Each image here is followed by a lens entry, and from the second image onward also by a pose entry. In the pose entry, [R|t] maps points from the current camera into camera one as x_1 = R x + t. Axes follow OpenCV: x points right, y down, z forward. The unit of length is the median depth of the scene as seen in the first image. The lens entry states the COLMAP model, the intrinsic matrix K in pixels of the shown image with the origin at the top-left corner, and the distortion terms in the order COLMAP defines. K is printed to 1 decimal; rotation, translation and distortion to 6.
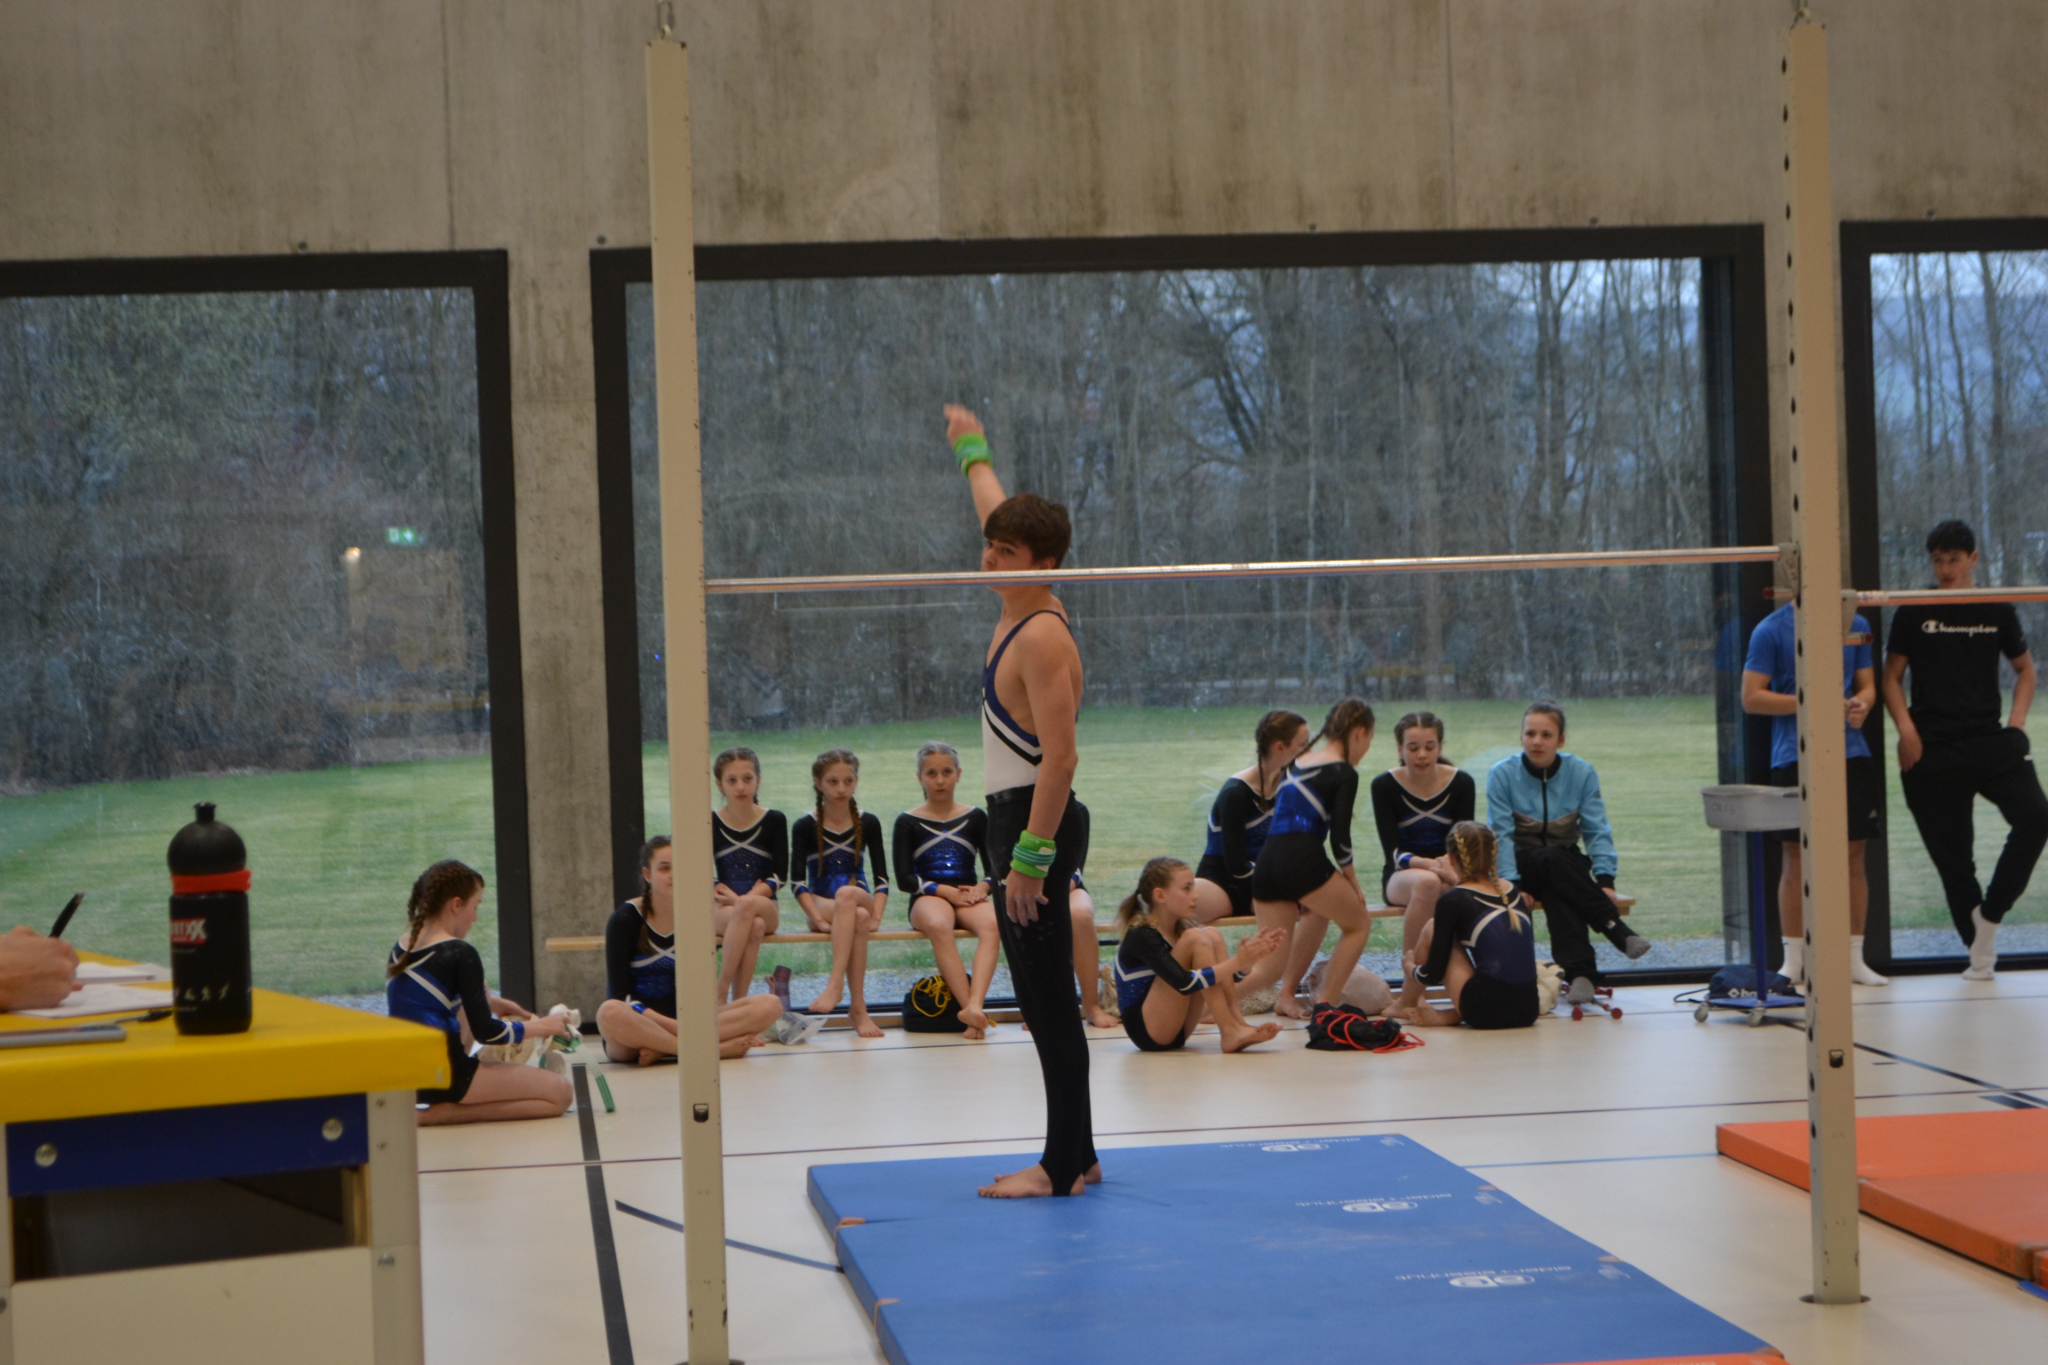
lens RADIAL K [[3996.8, 0, 1024.0], [0, 3996.8, 682.5], [0, 0, 1]] dist [0.016332, 0.006056]
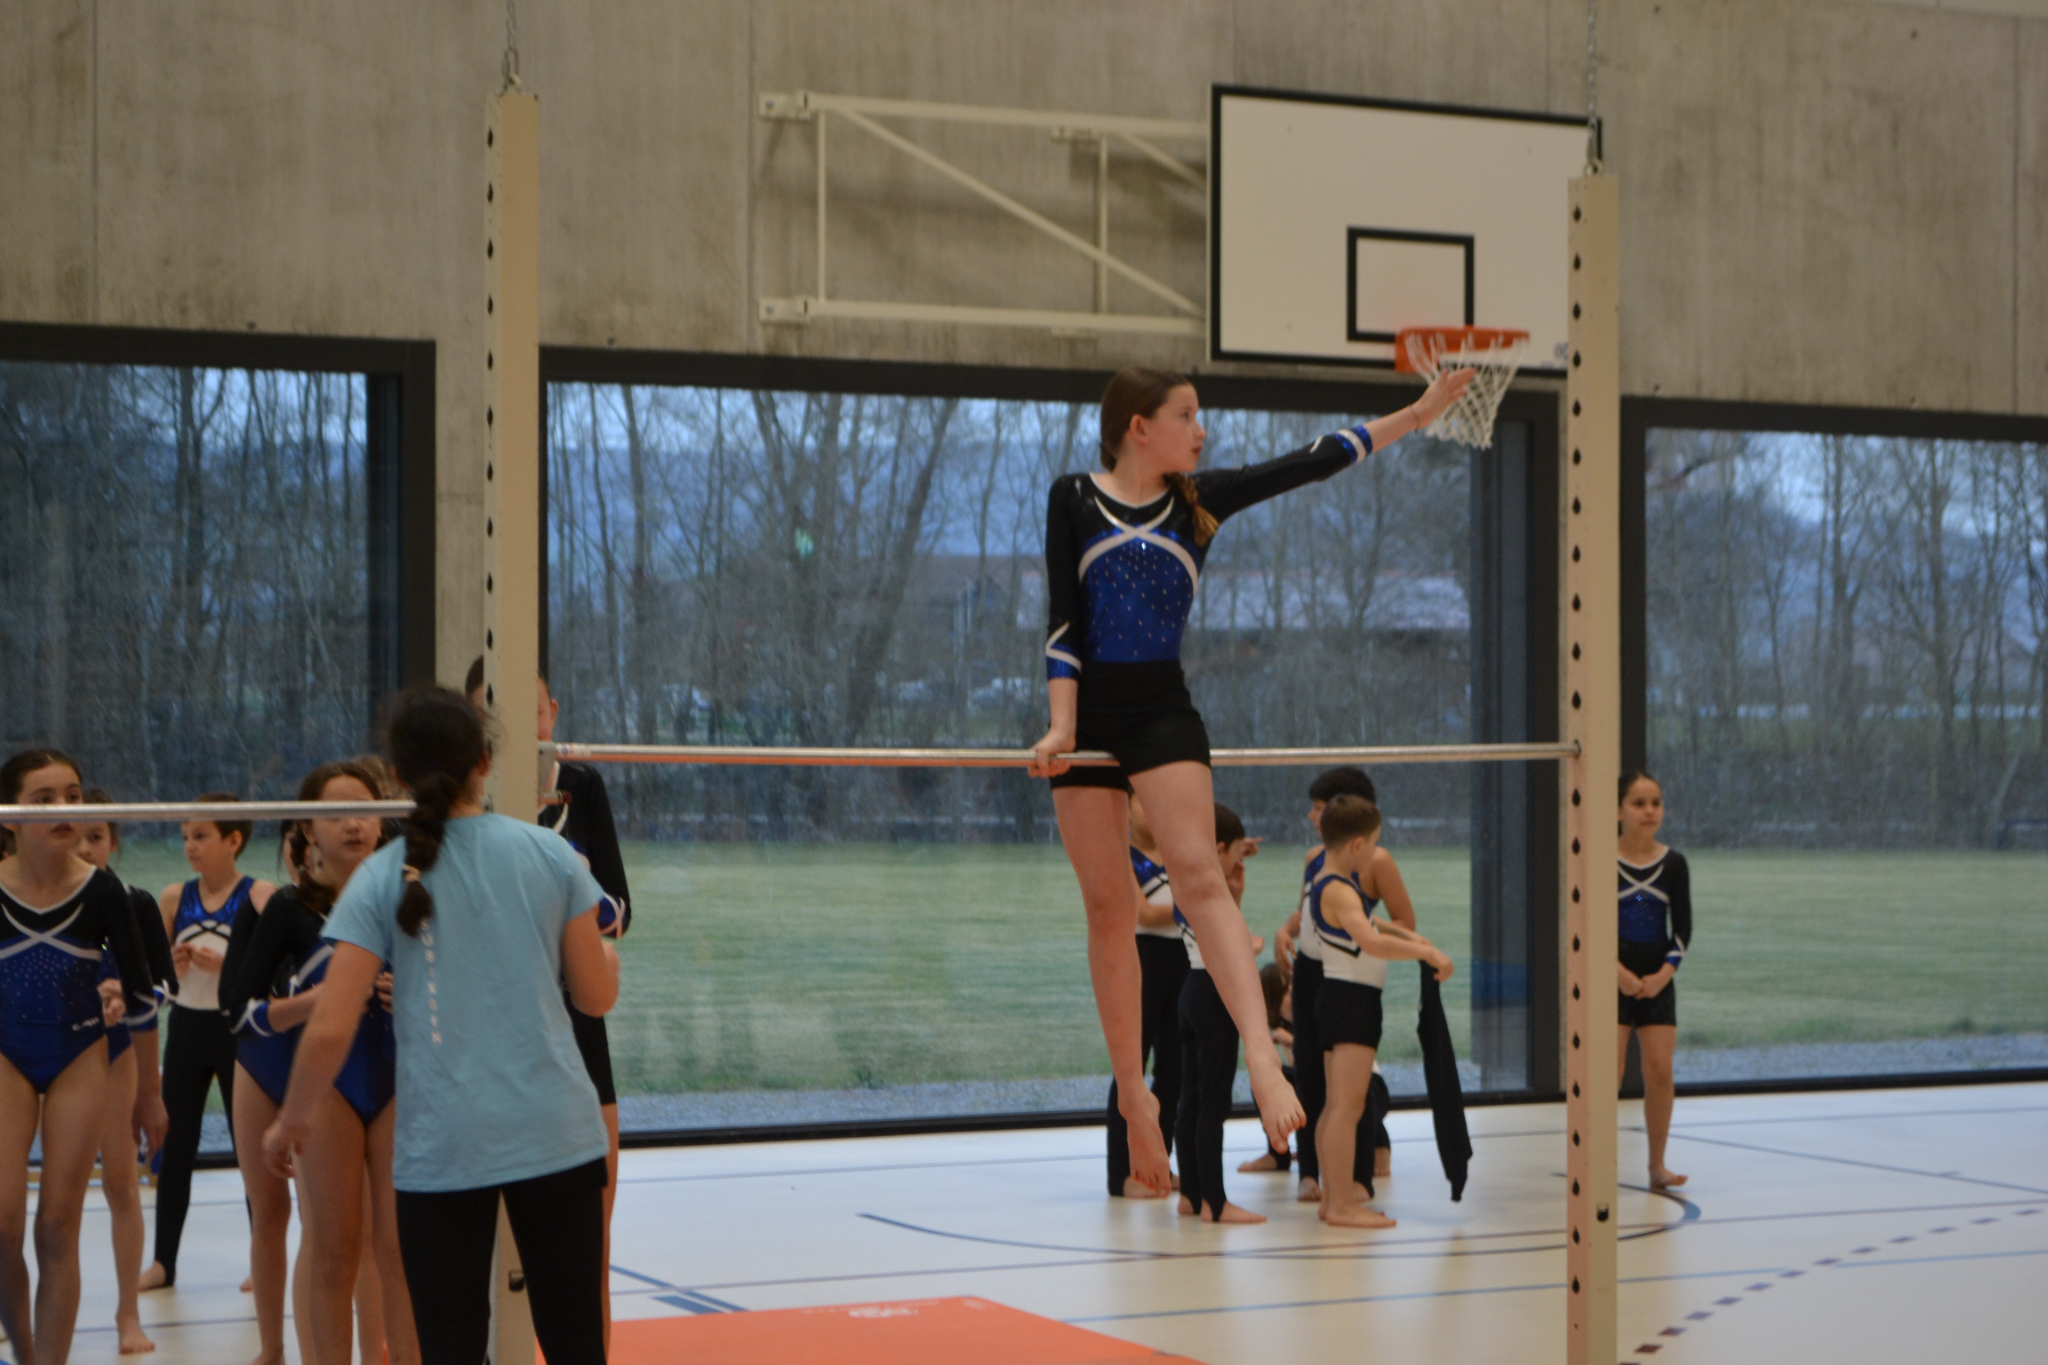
lens RADIAL K [[4041.7, 0, 1024.0], [0, 4041.7, 682.5], [0, 0, 1]] dist [0.031984, 0.072991]
pose [[0.943518, 0.035331, 0.329431, 0.007147], [-0.023798, 0.998957, -0.038978, -0.002145], [-0.330465, 0.028937, 0.943375, 0.071000]]
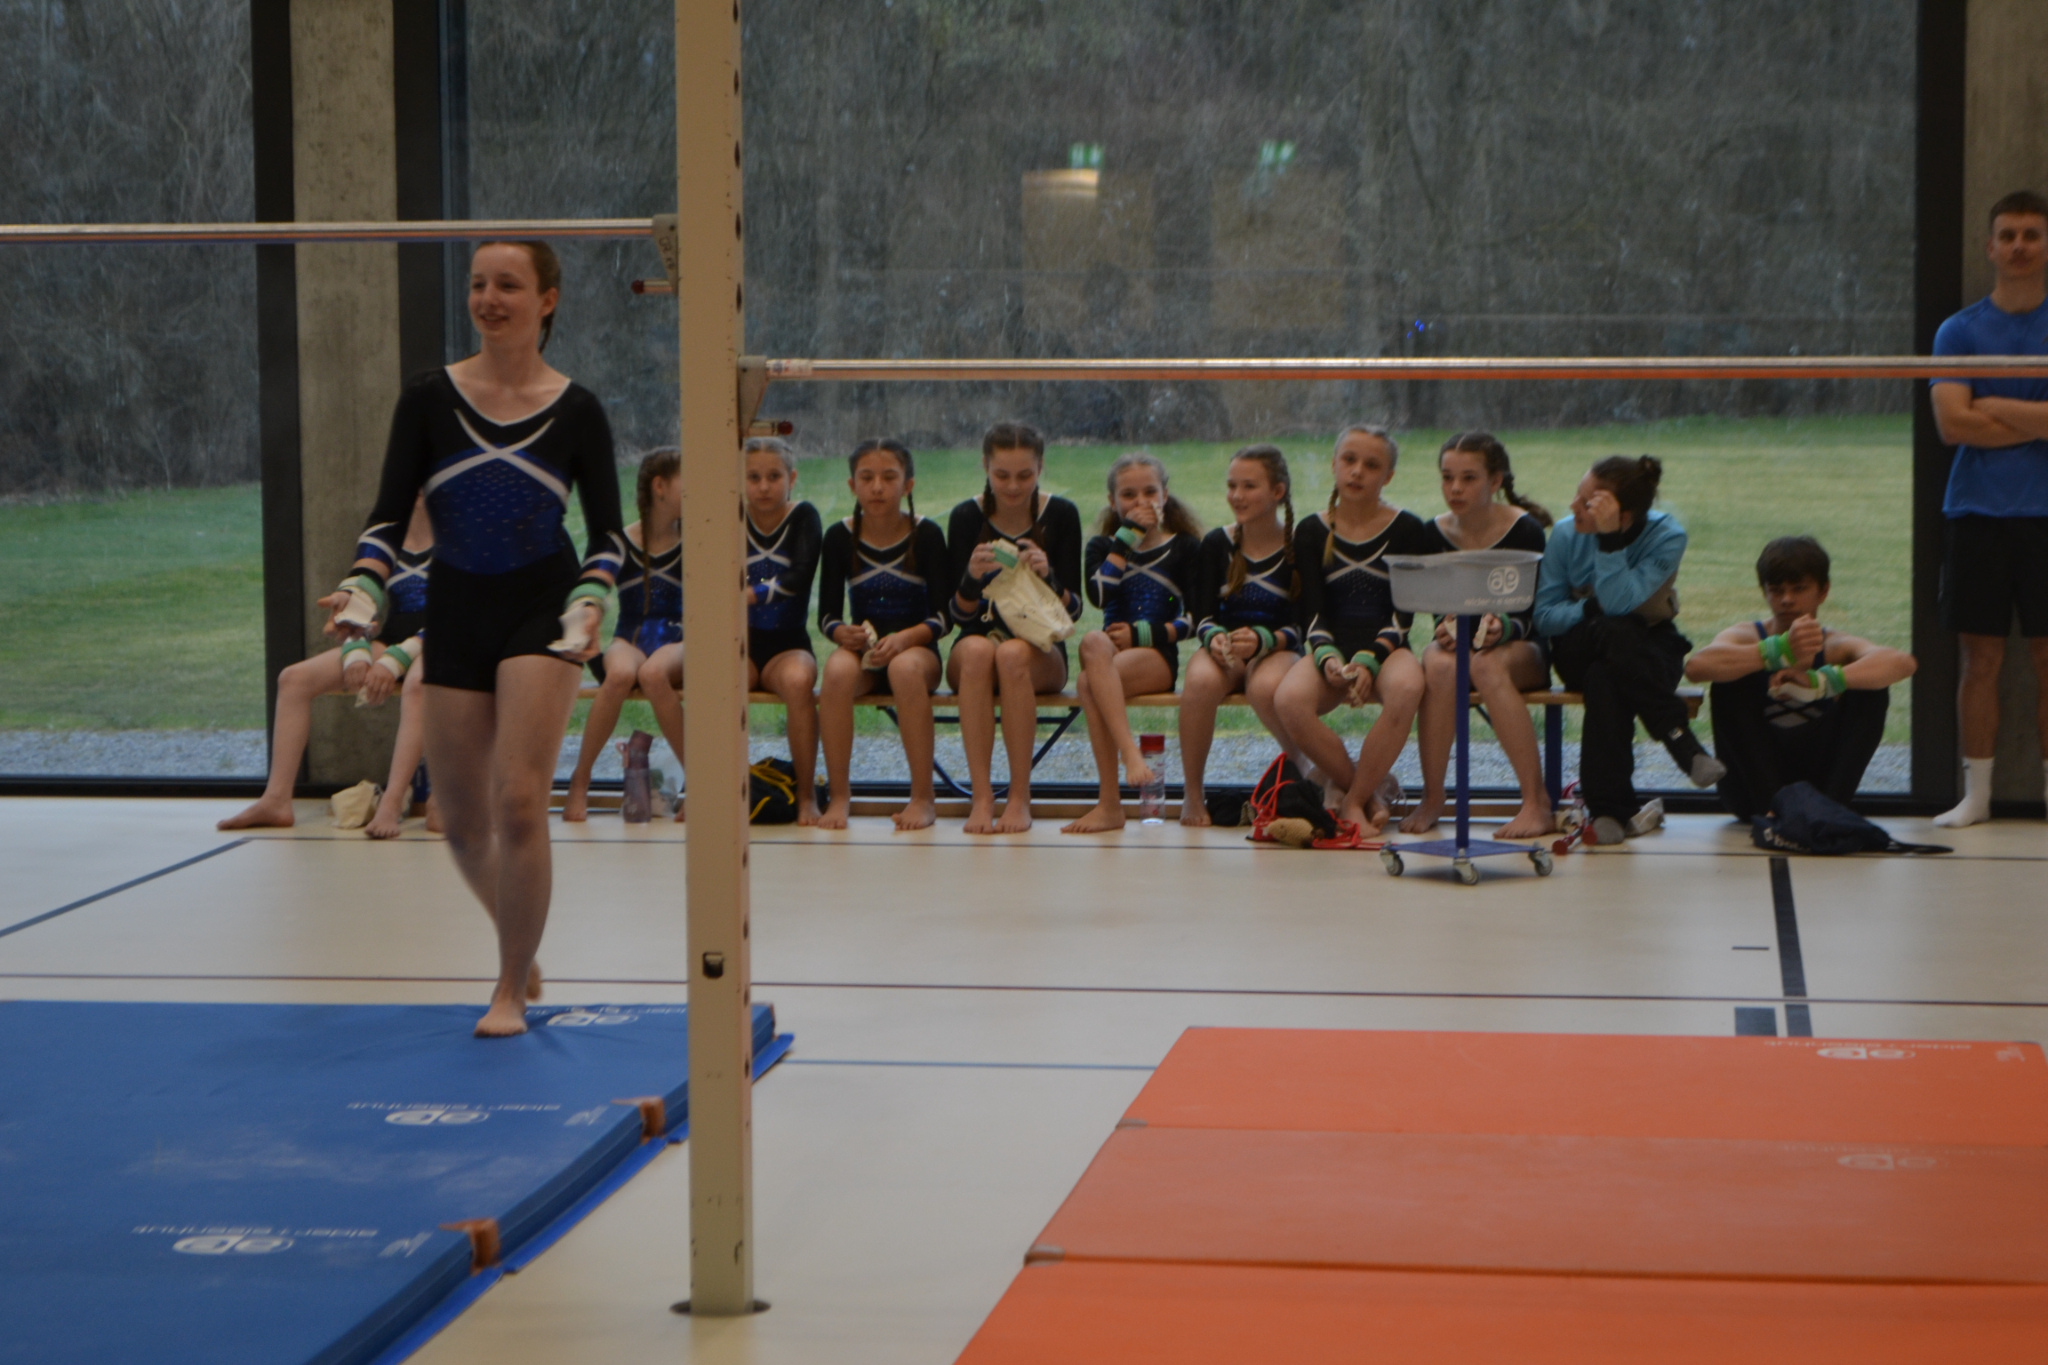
lens RADIAL K [[4744.2, 0, 976.0], [0, 4744.2, 707.9], [0, 0, 1]] dist [0.027643, 0.055678]
pose [[0.962091, 0.051023, -0.267912, 0.250675], [-0.030478, 0.996305, 0.080294, -0.009453], [0.271019, -0.069085, 0.960092, 0.122886]]
